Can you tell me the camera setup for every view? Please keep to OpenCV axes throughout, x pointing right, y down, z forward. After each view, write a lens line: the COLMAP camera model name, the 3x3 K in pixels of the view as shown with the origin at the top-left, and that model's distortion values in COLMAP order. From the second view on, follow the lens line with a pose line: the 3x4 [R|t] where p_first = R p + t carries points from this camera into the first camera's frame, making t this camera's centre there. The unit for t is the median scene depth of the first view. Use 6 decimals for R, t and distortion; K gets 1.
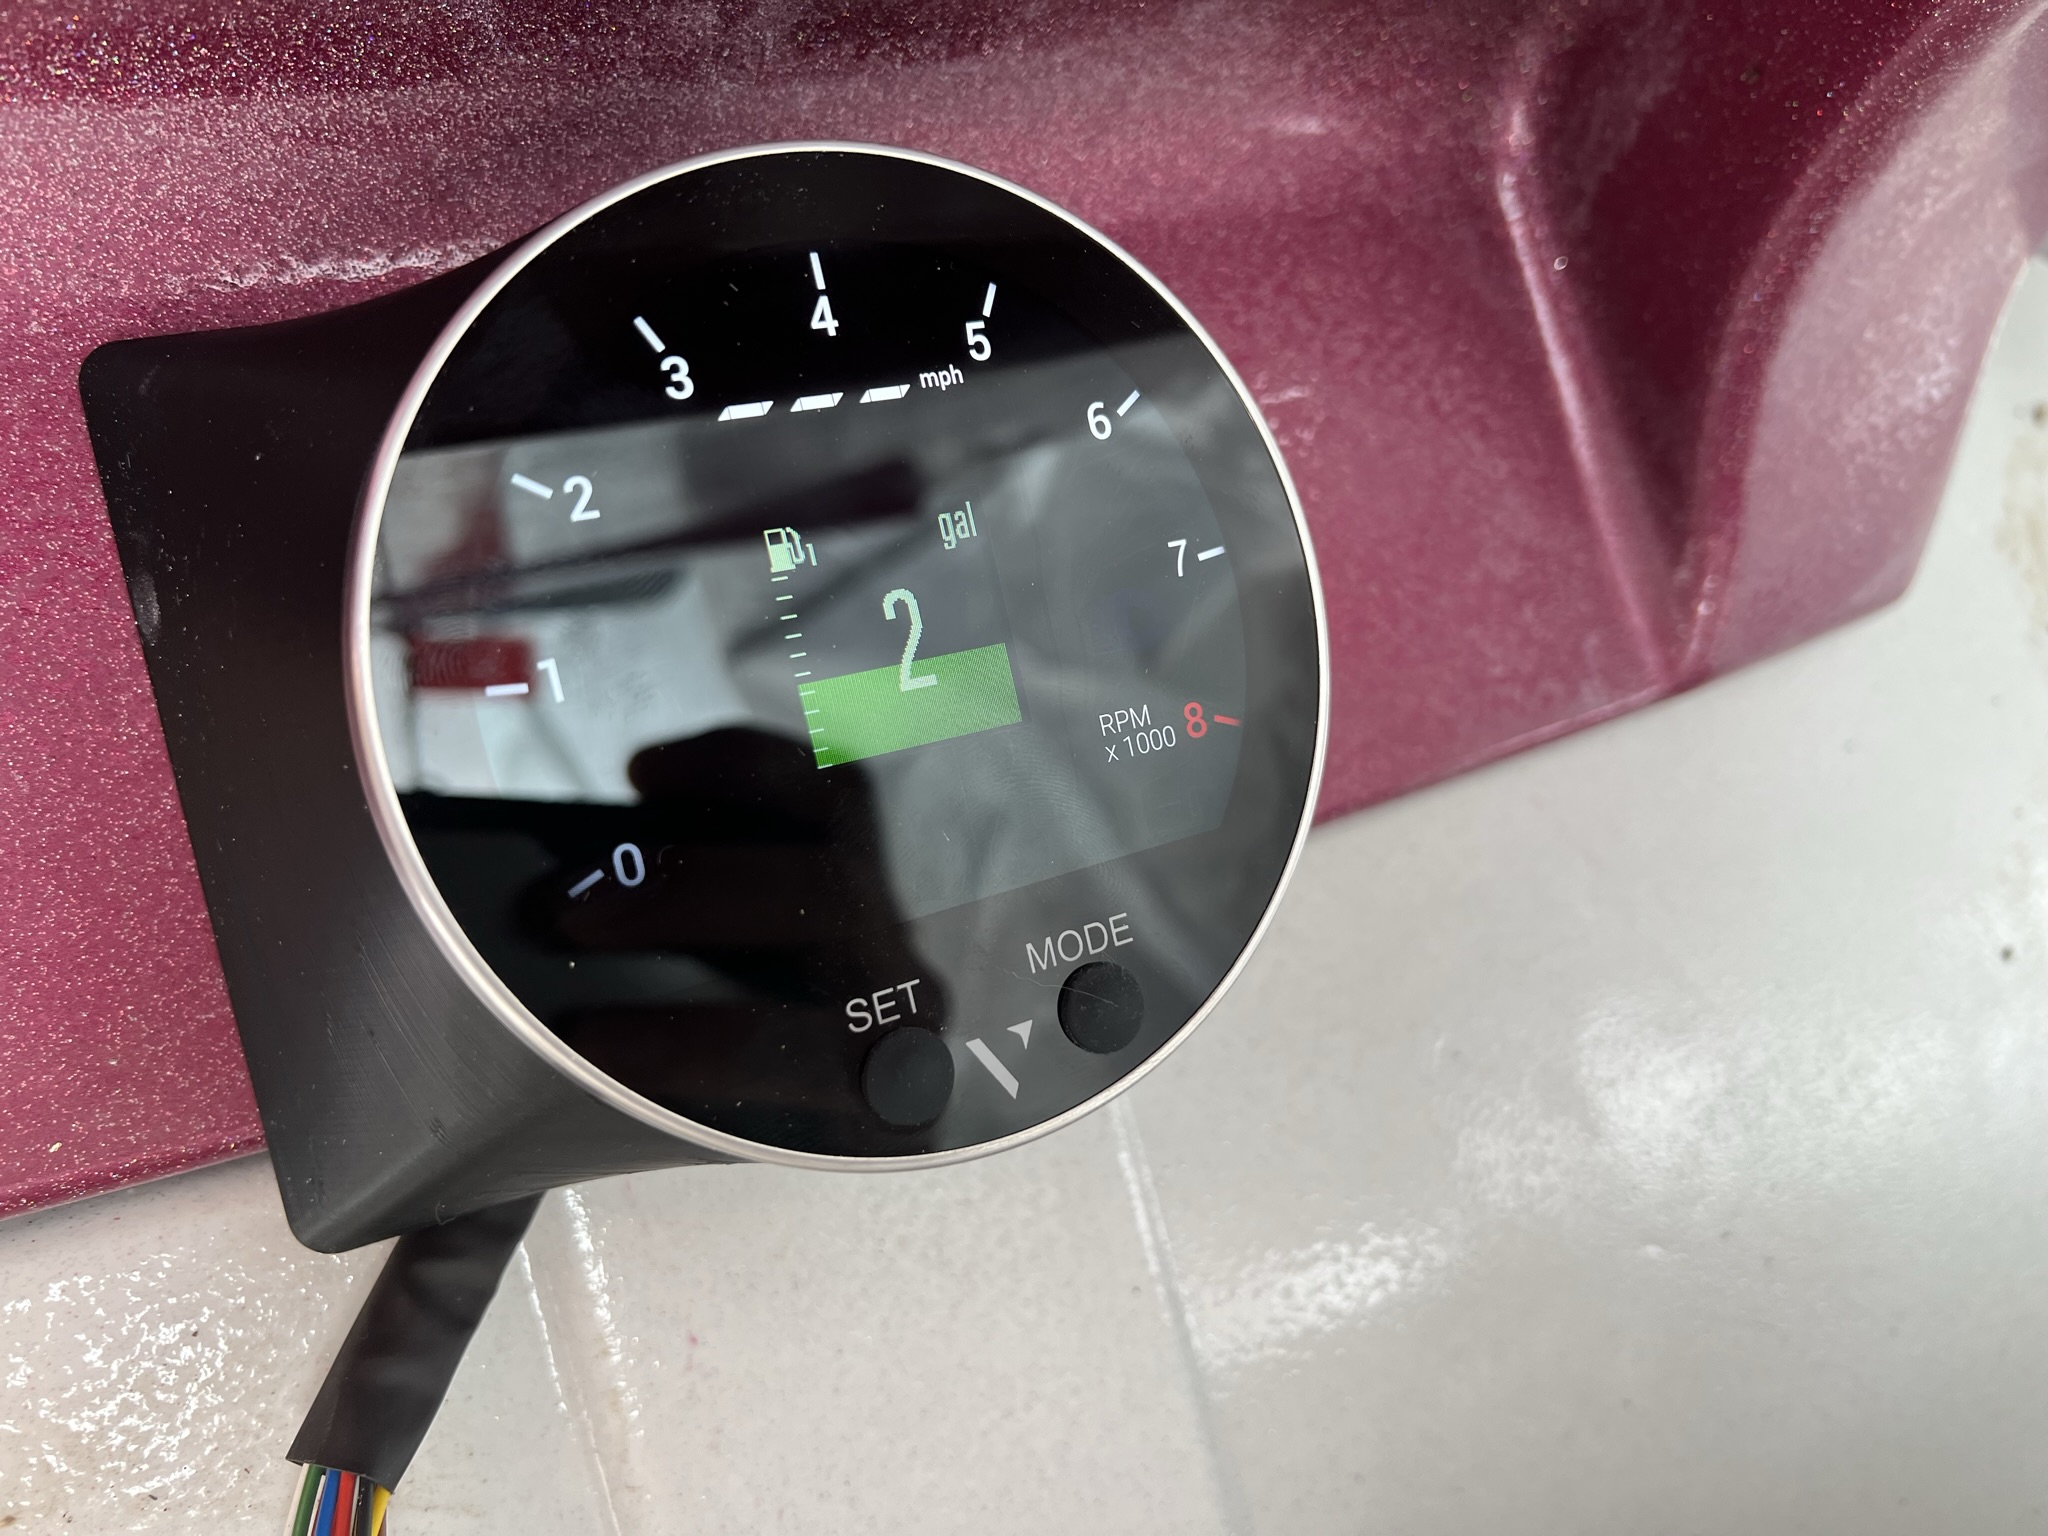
lens RADIAL K [[1508.4, 0, 918.7], [0, 1508.4, 739.4], [0, 0, 1]] dist [-0.003365, -0.047469]
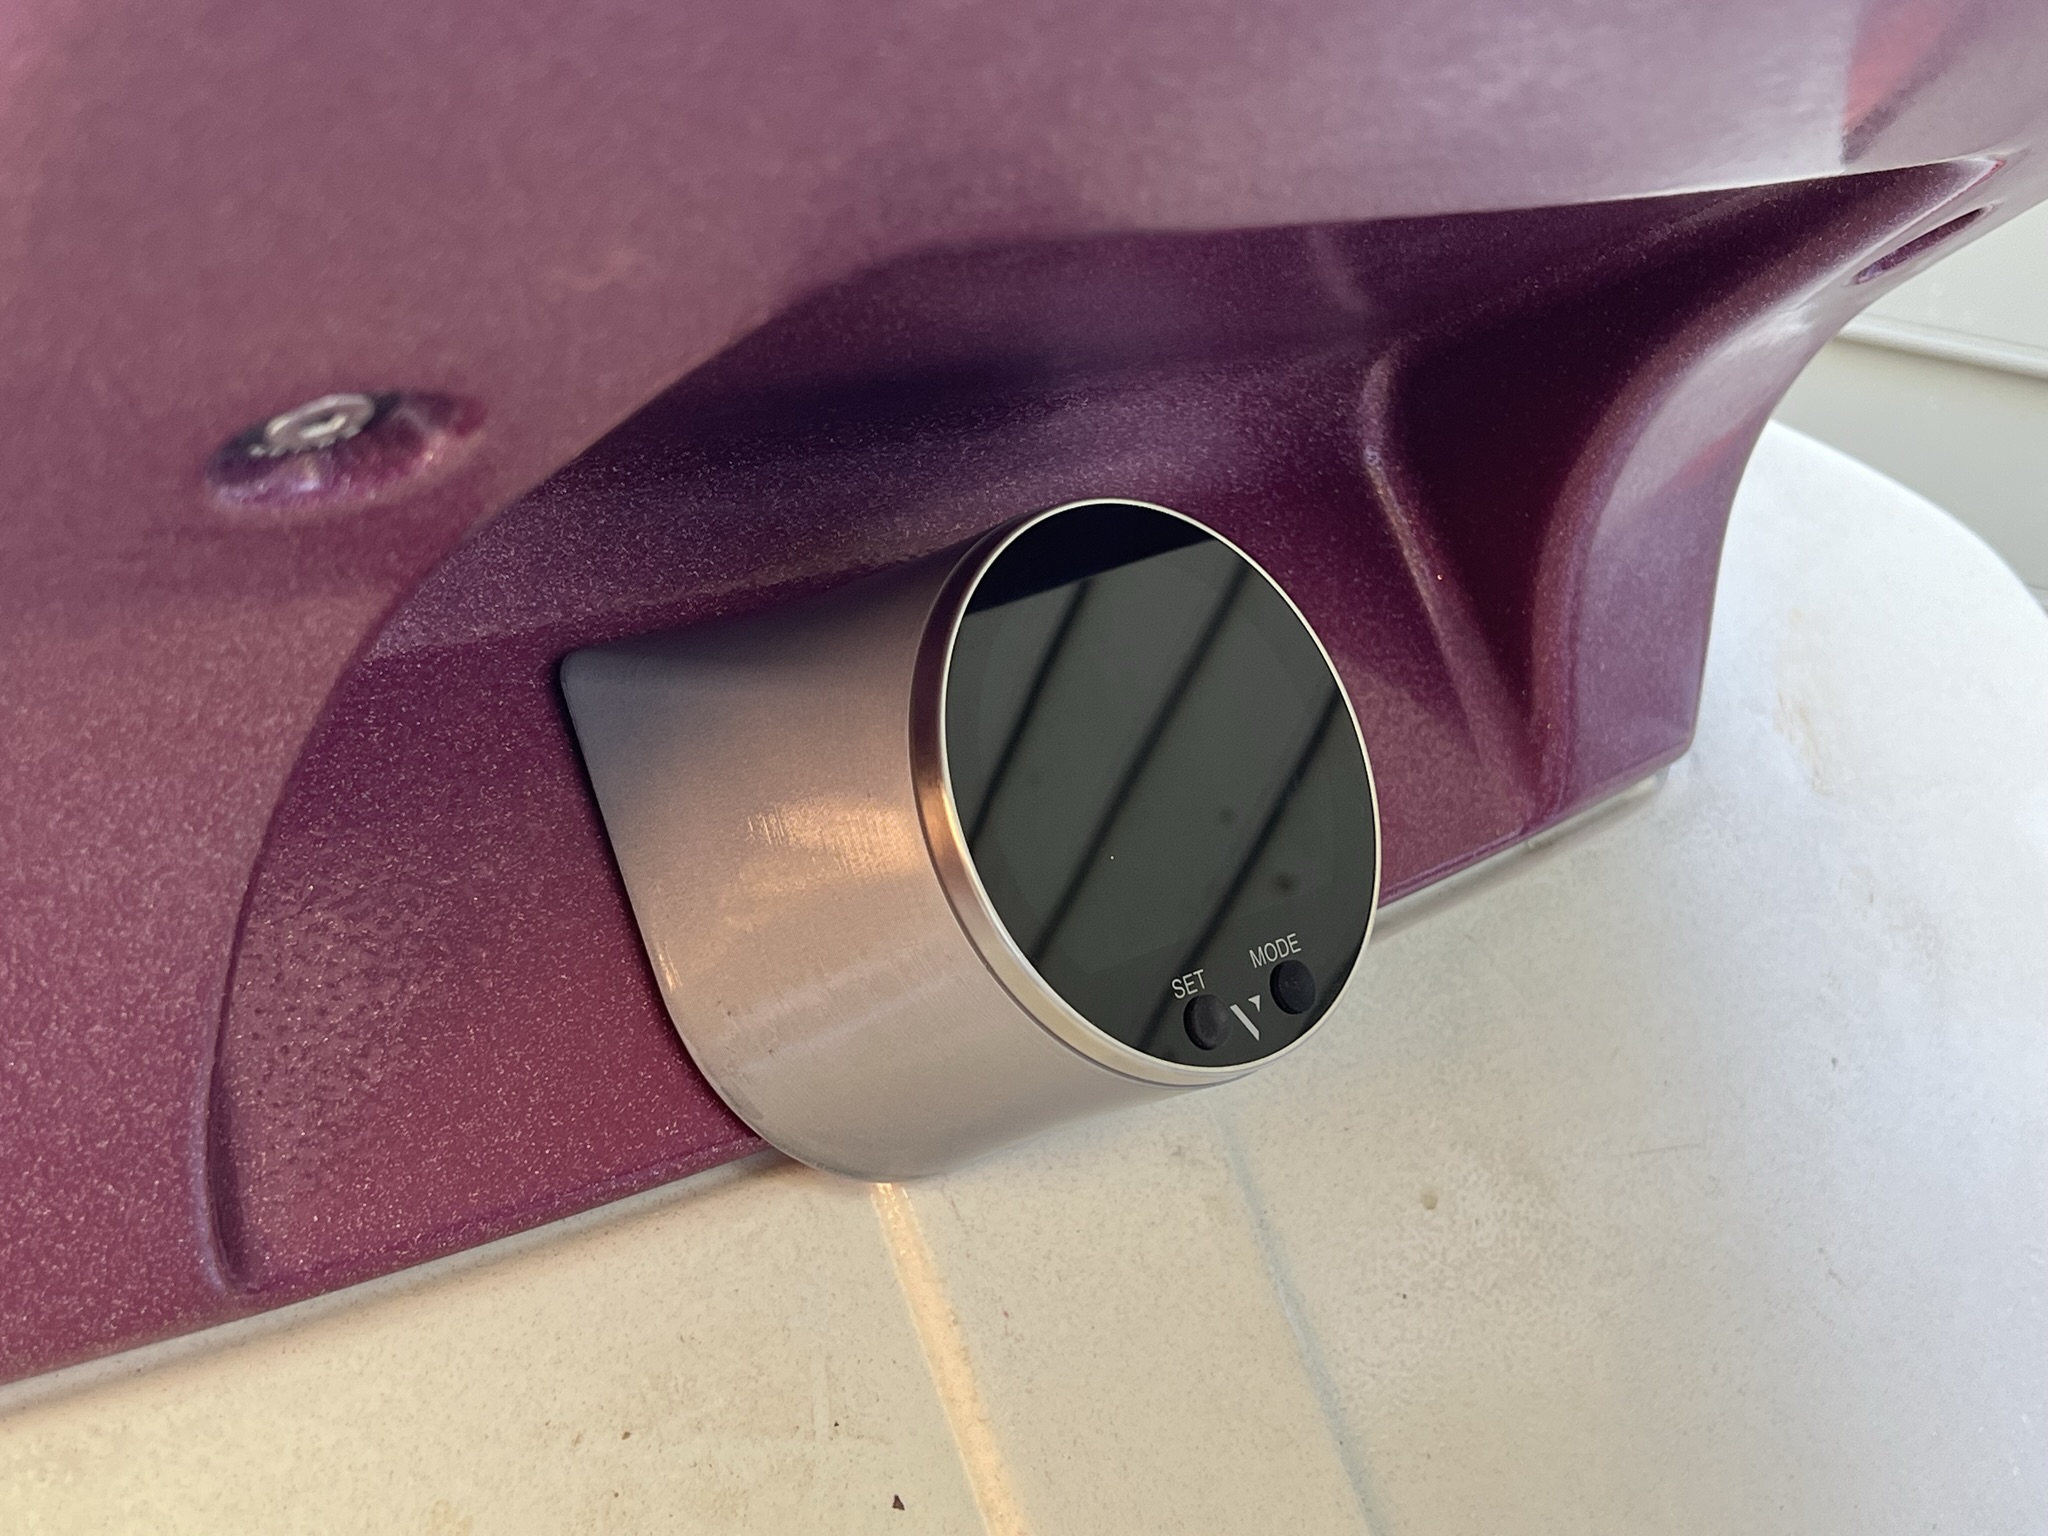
lens RADIAL K [[2634.5, 0, 1024.0], [0, 2634.5, 768.0], [0, 0, 1]] dist [-0.165987, 0.000076]
pose [[0.951633, -0.072952, 0.298452, -0.754076], [0.127801, 0.977365, -0.168598, 0.293255], [-0.279396, 0.198586, 0.939415, -1.258577]]
